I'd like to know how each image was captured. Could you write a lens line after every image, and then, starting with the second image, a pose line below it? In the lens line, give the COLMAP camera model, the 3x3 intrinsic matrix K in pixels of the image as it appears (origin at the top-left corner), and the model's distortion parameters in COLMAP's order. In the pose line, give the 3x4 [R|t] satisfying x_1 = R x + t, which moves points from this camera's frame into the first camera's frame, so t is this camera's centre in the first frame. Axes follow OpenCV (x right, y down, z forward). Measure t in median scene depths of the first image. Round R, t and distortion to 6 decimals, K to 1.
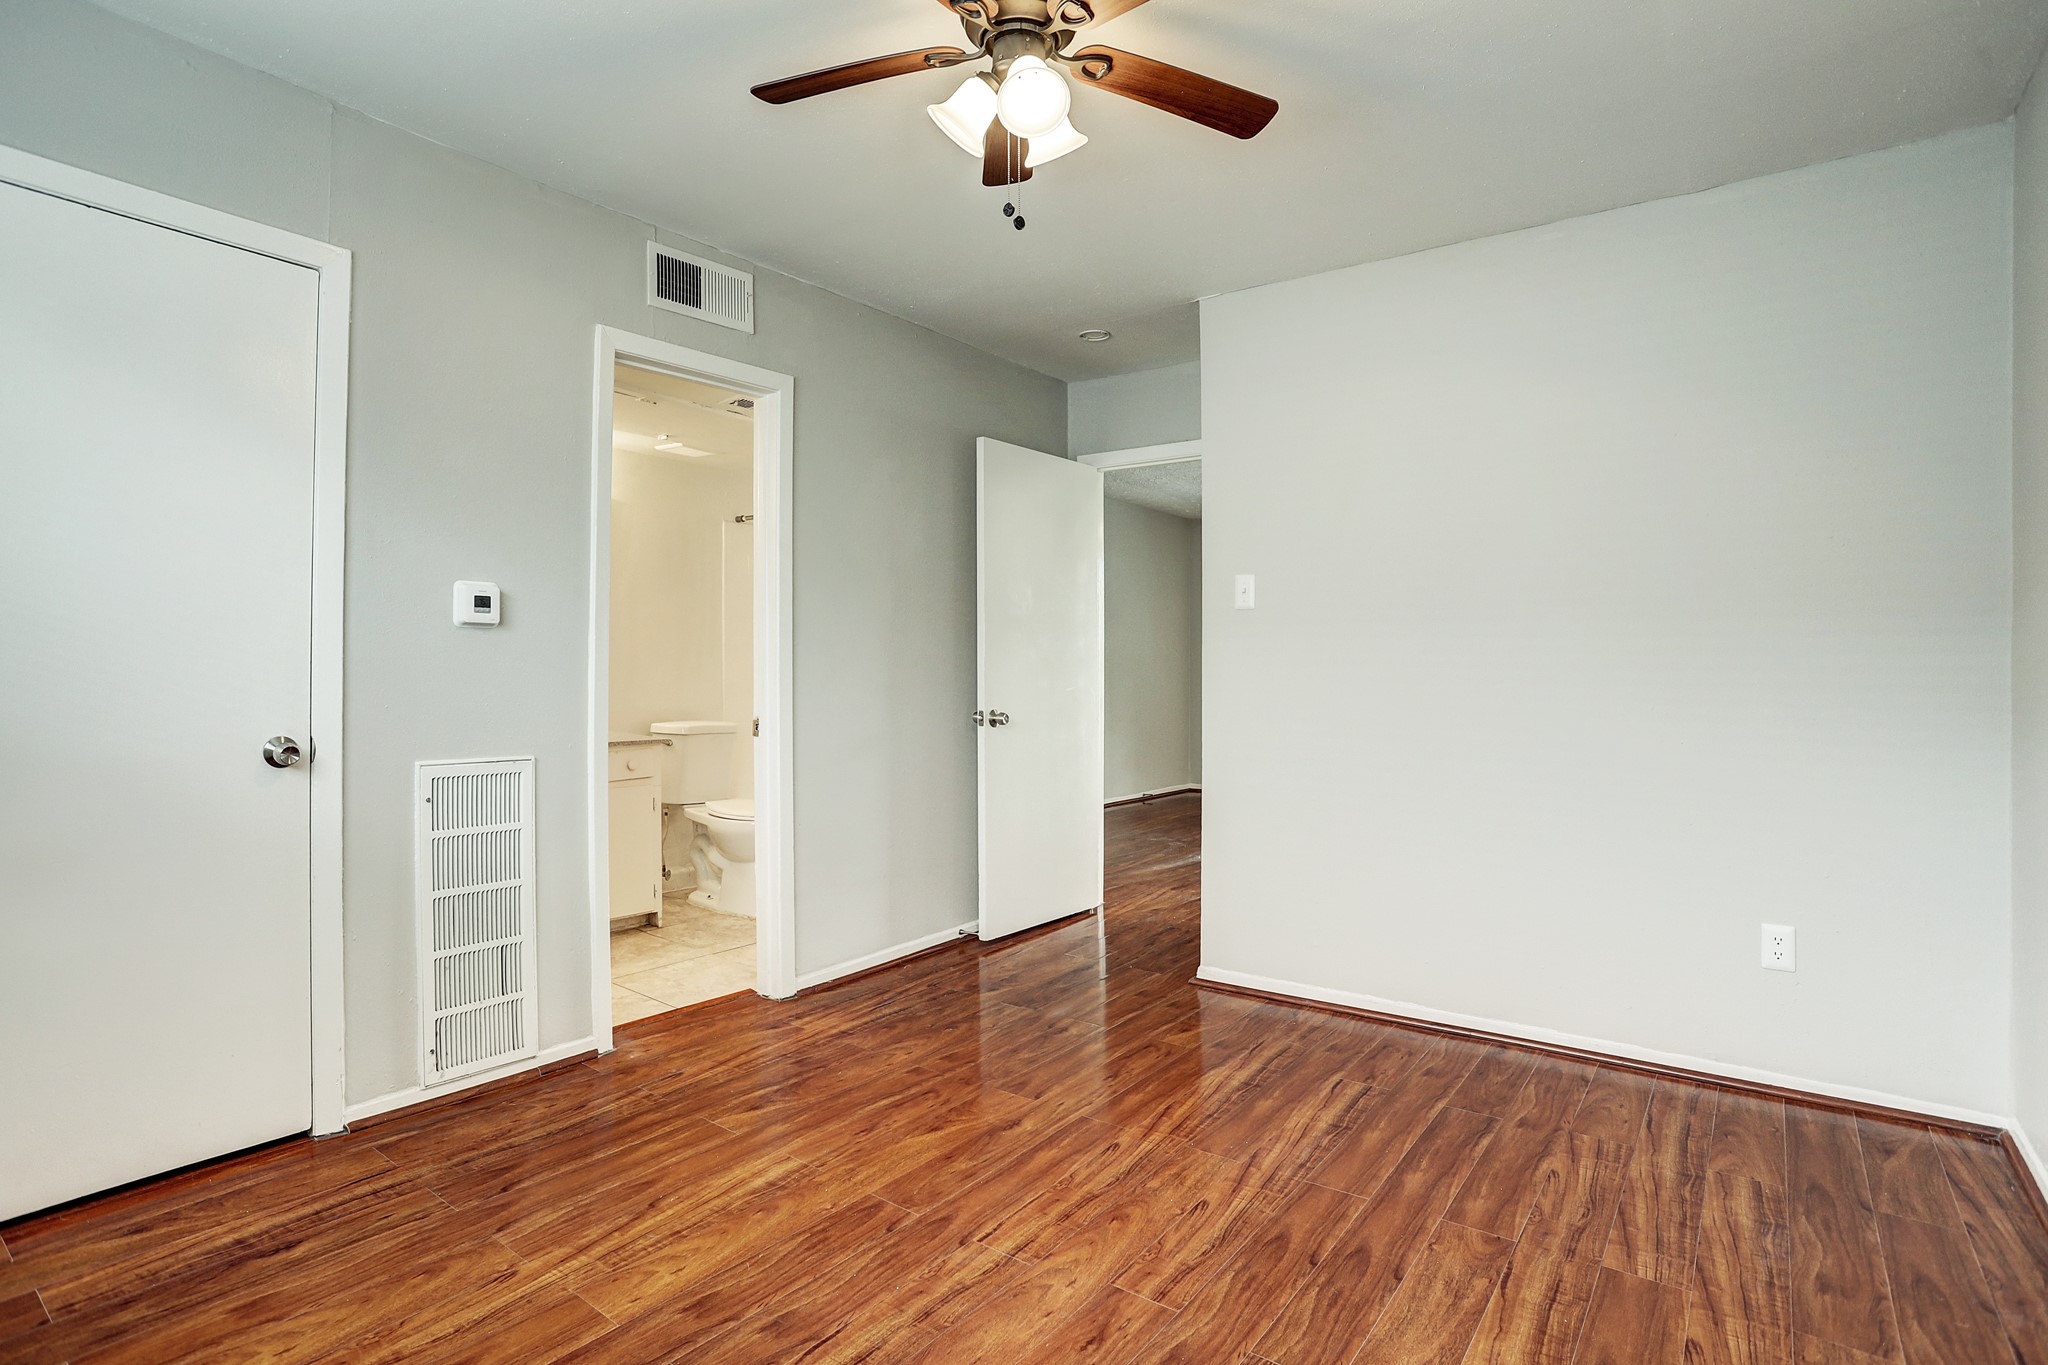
lens RADIAL K [[1044.6, 0, 1012.5], [0, 1044.6, 655.9], [0, 0, 1]] dist [-0.066335, 0.032394]
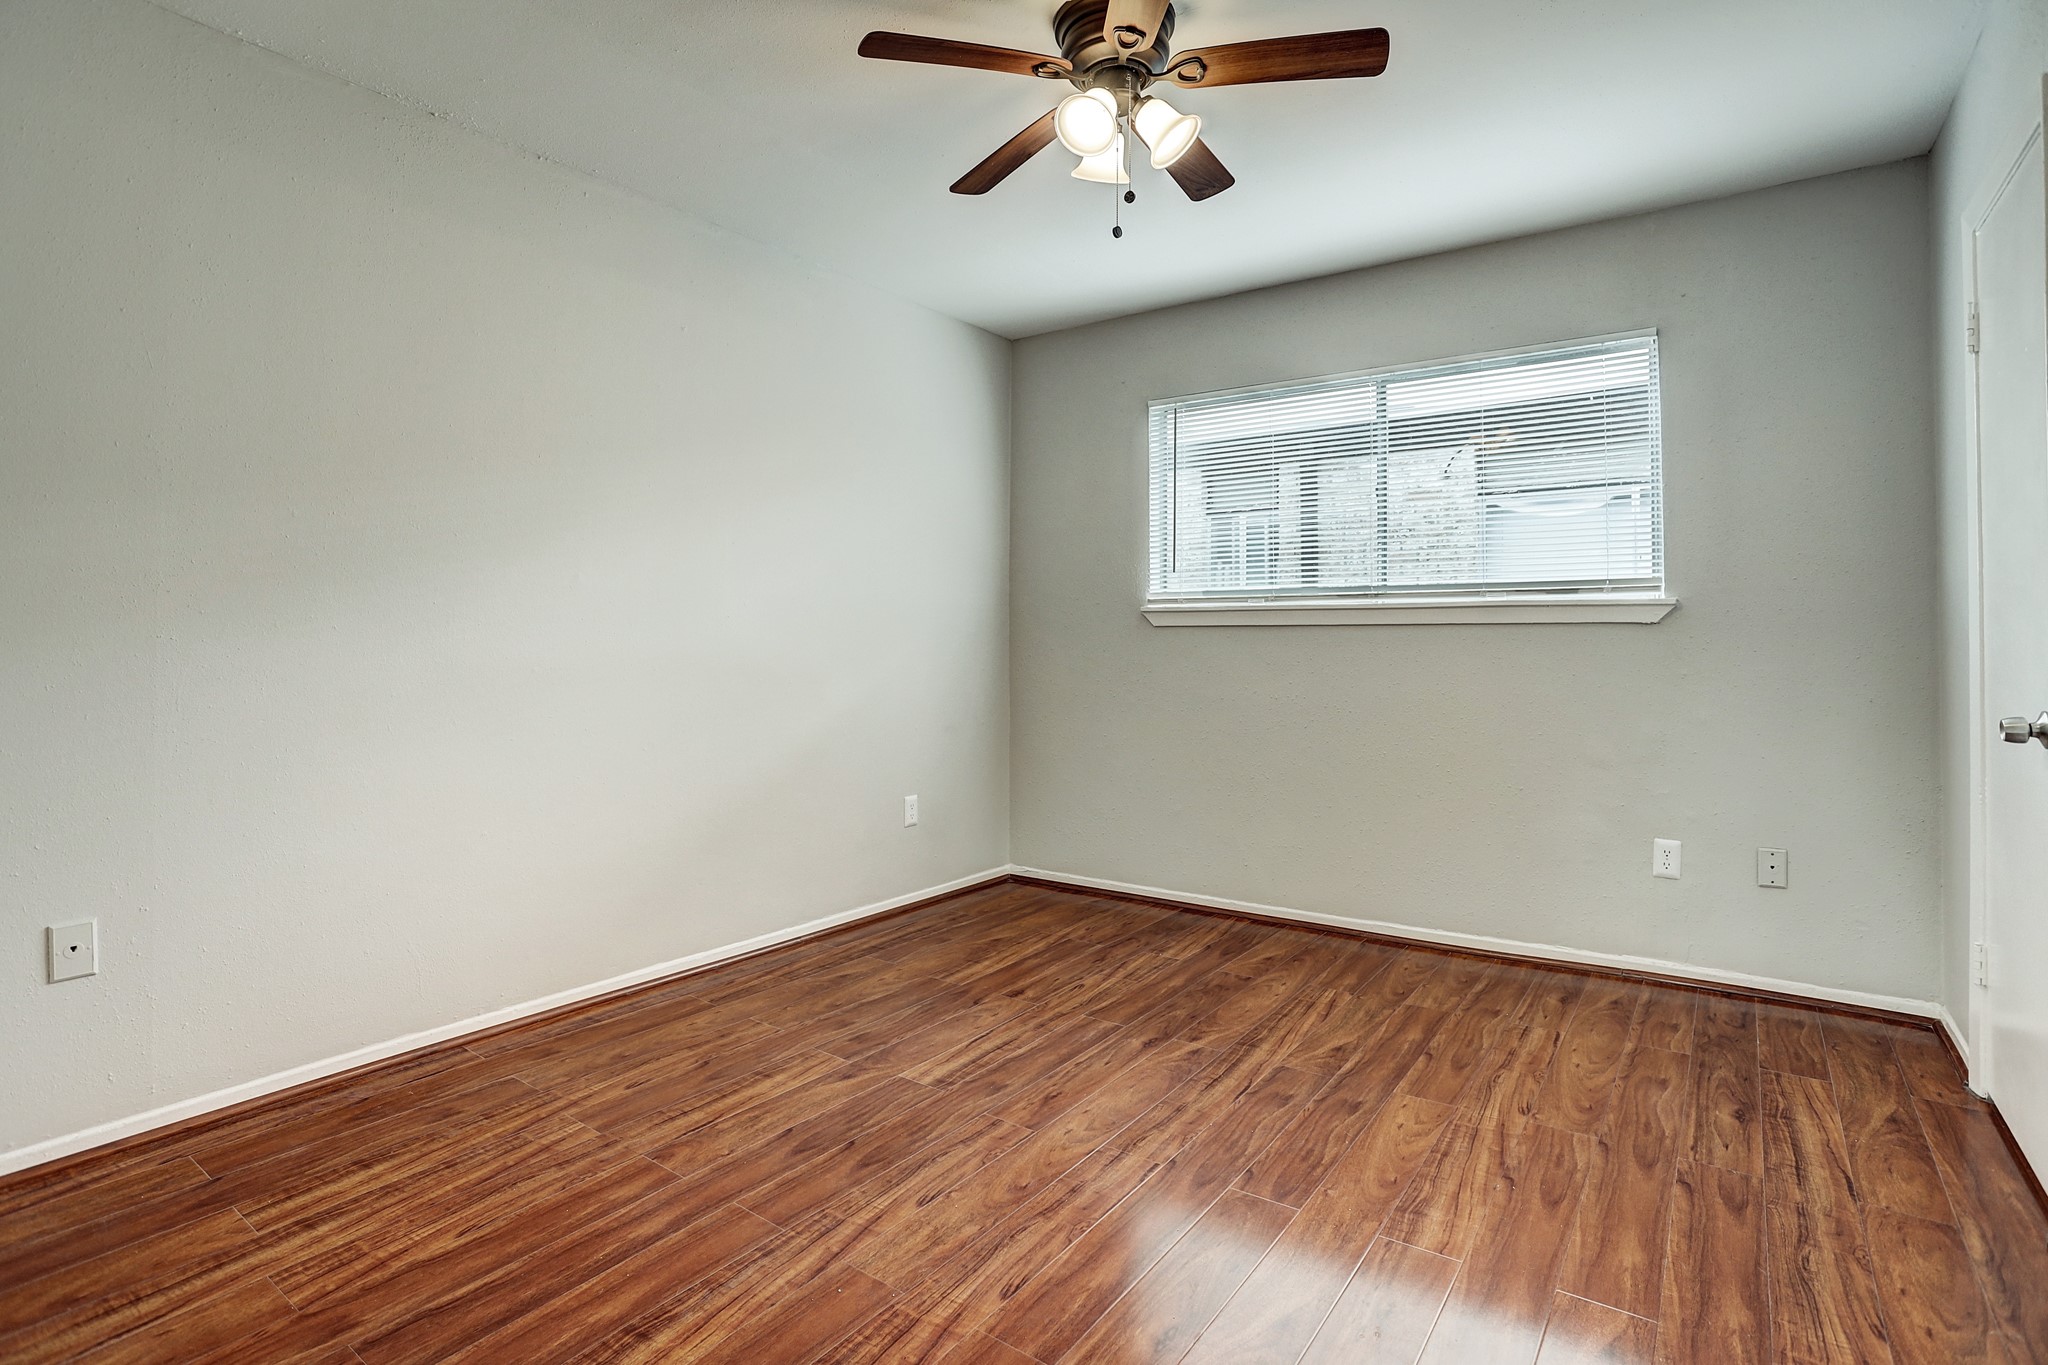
lens RADIAL K [[1044.6, 0, 1012.5], [0, 1044.6, 655.9], [0, 0, 1]] dist [-0.066335, 0.032394]
pose [[-0.999920, -0.009558, -0.008338, 0.120711], [-0.009565, 0.999954, 0.000802, 0.054149], [0.008330, 0.000882, -0.999965, 1.926155]]
